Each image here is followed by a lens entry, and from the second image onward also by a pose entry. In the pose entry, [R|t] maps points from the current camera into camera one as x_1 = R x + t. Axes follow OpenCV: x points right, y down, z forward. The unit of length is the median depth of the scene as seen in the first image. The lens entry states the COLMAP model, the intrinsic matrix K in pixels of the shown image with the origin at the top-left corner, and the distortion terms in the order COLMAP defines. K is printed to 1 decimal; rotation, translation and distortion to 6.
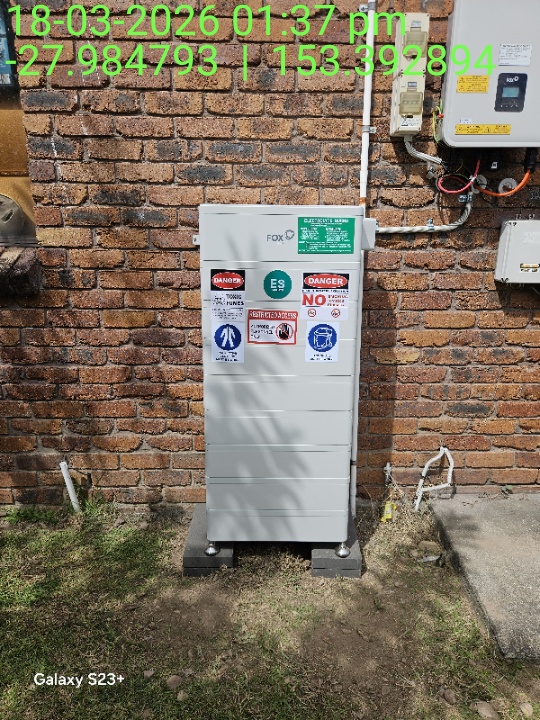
lens RADIAL K [[408.8, 0, 270.0], [0, 408.8, 360.0], [0, 0, 1]] dist [-0.002139, -0.001750]
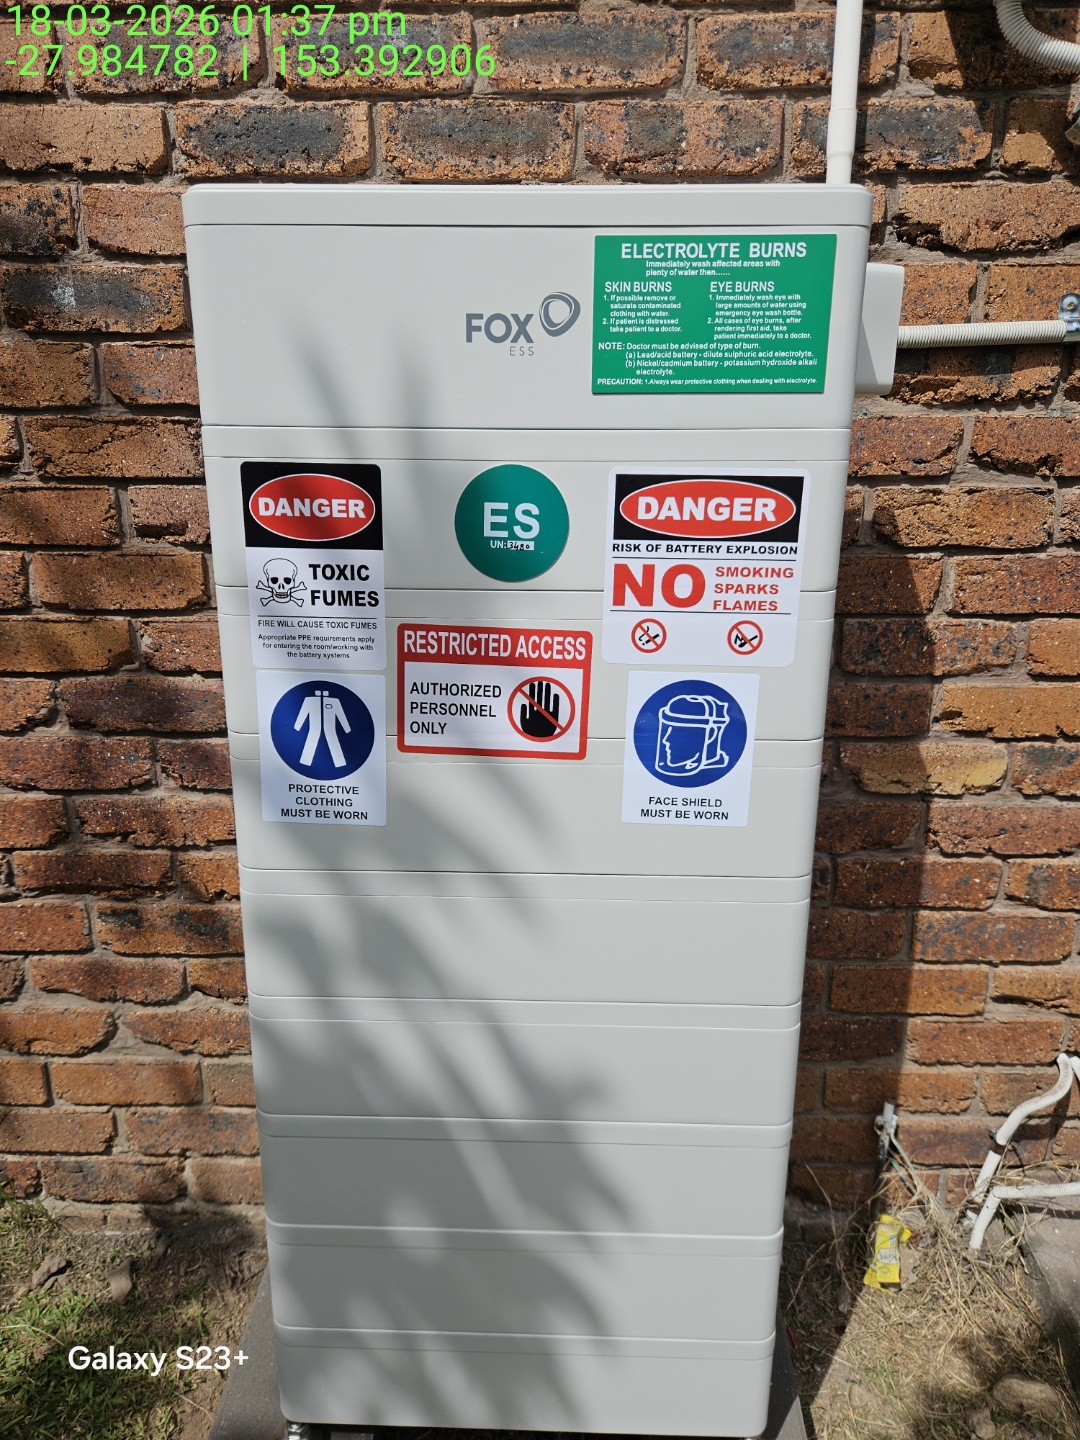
lens RADIAL K [[817.5, 0, 540.0], [0, 817.5, 720.0], [0, 0, 1]] dist [-0.002139, -0.001750]
pose [[0.999561, 0.004480, -0.029292, 0.043437], [-0.003627, 0.999570, 0.029114, -0.067787], [0.029410, -0.028995, 0.999147, 0.425305]]
